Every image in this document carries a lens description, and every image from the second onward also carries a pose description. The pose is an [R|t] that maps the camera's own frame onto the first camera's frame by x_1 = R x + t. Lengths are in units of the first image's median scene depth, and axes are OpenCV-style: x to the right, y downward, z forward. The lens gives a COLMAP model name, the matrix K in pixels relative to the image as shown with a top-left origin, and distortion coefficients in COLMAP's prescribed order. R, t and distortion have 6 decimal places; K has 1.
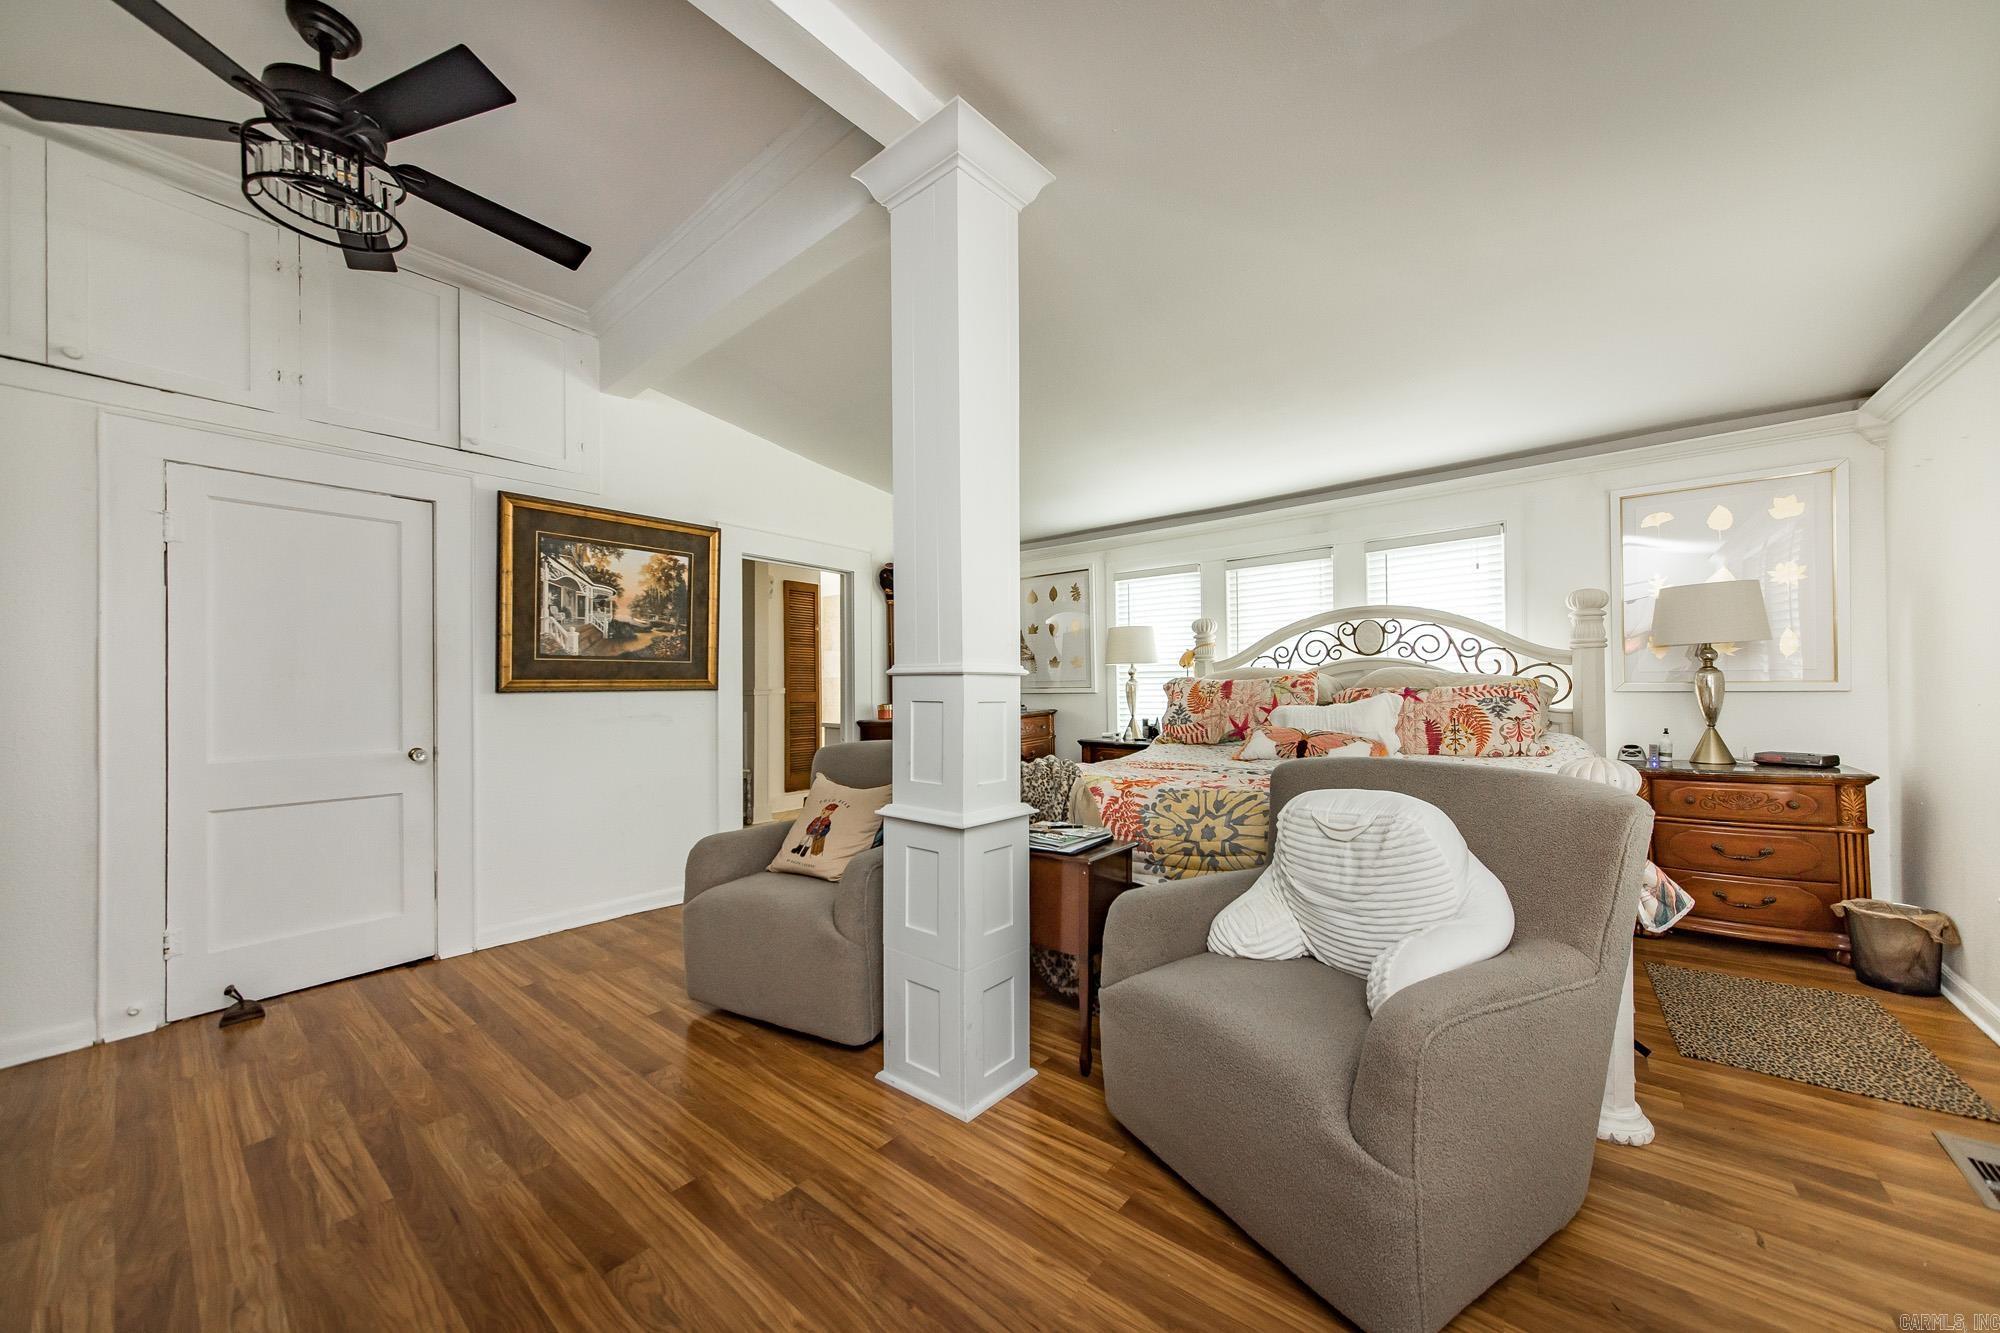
lens RADIAL K [[726.1, 0, 1017.8], [0, 726.1, 685.9], [0, 0, 1]] dist [-0.007008, 0.001784]
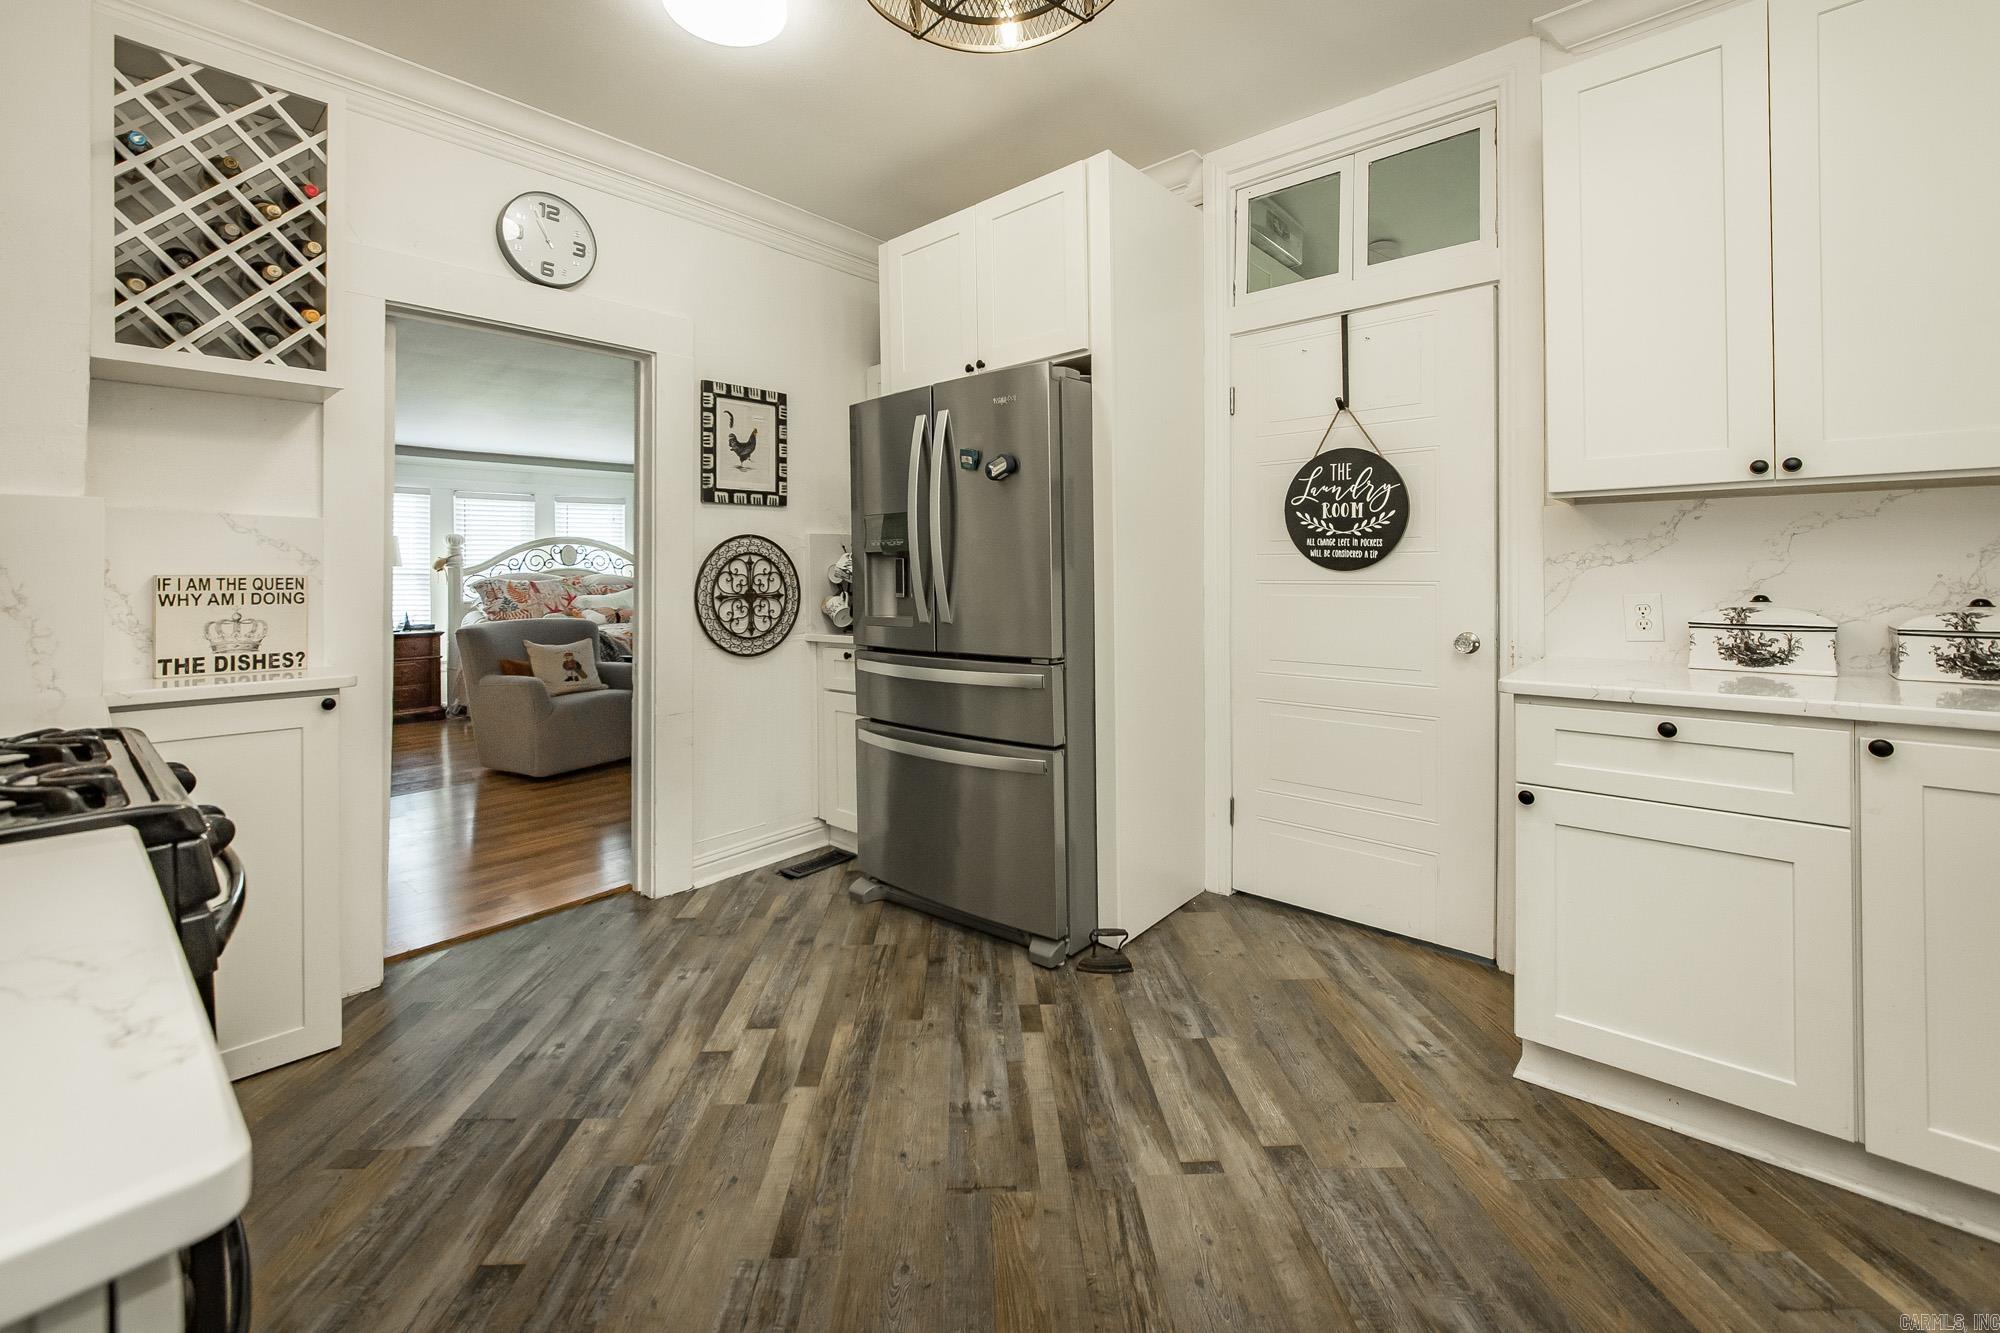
lens RADIAL K [[839.2, 0, 971.5], [0, 839.2, 570.9], [0, 0, 1]] dist [-0.011543, -0.000079]
pose [[0.063392, 0.014880, 0.997878, -1.482504], [0.008254, 0.999847, -0.015434, 0.006154], [-0.997955, 0.009215, 0.063260, -0.047485]]
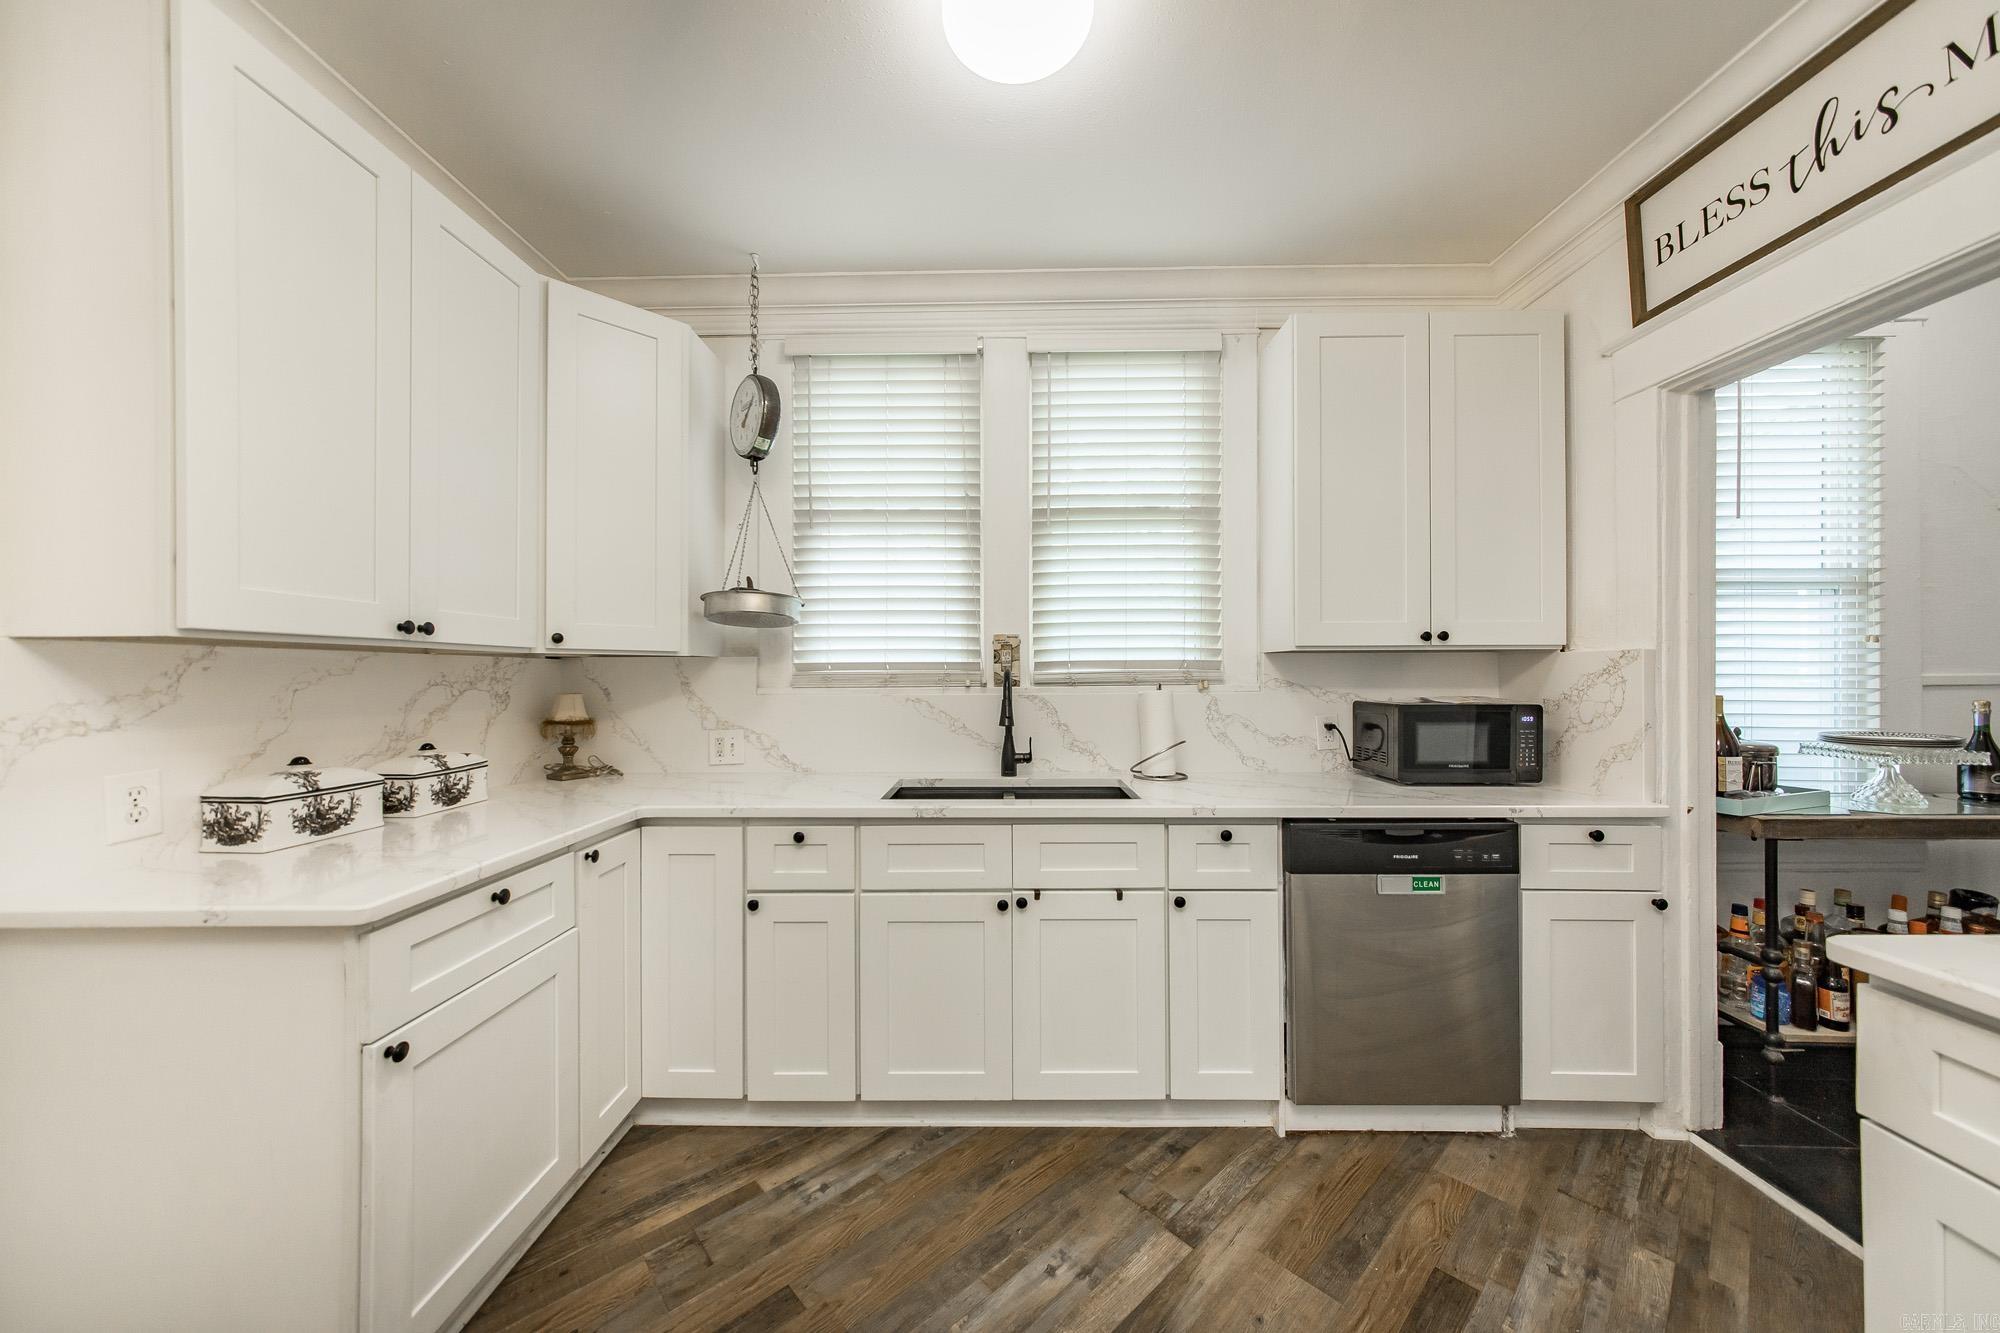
lens RADIAL K [[711.6, 0, 984.6], [0, 711.6, 670.1], [0, 0, 1]] dist [0.001402, 0.000996]
pose [[-0.787794, 0.011505, -0.615831, -1.021401], [0.011070, 0.999929, 0.004520, -0.028039], [0.615839, -0.003256, -0.787865, 0.053900]]
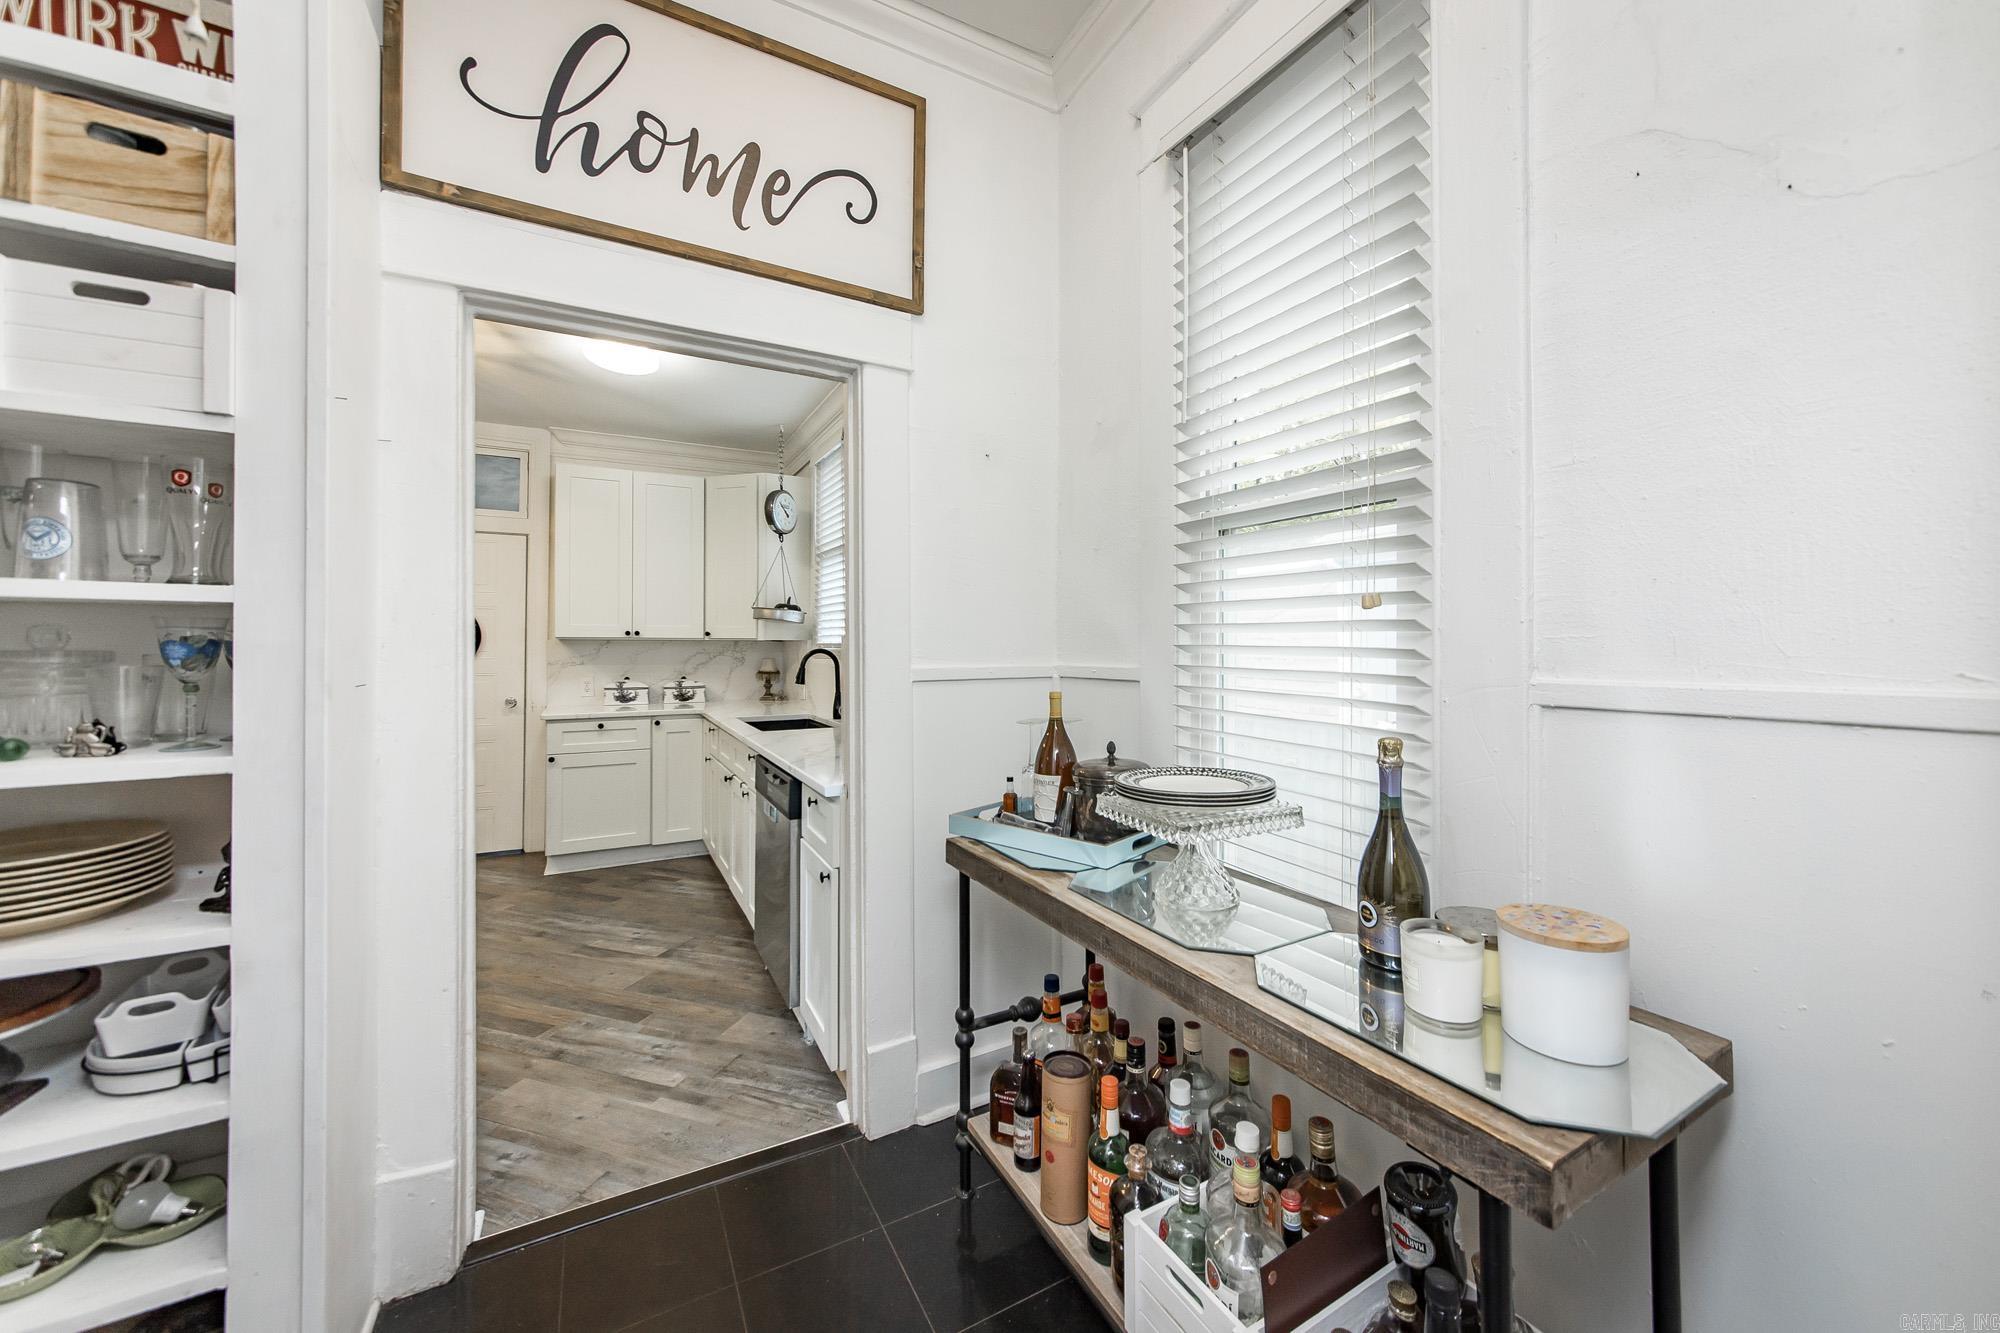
lens RADIAL K [[726.1, 0, 989.3], [0, 726.1, 630.8], [0, 0, 1]] dist [-0.007008, 0.001784]
pose [[-0.924208, 0.018423, 0.381444, -1.959202], [0.011045, 0.999707, -0.021522, -0.026141], [-0.381729, -0.015678, -0.924141, 0.383212]]
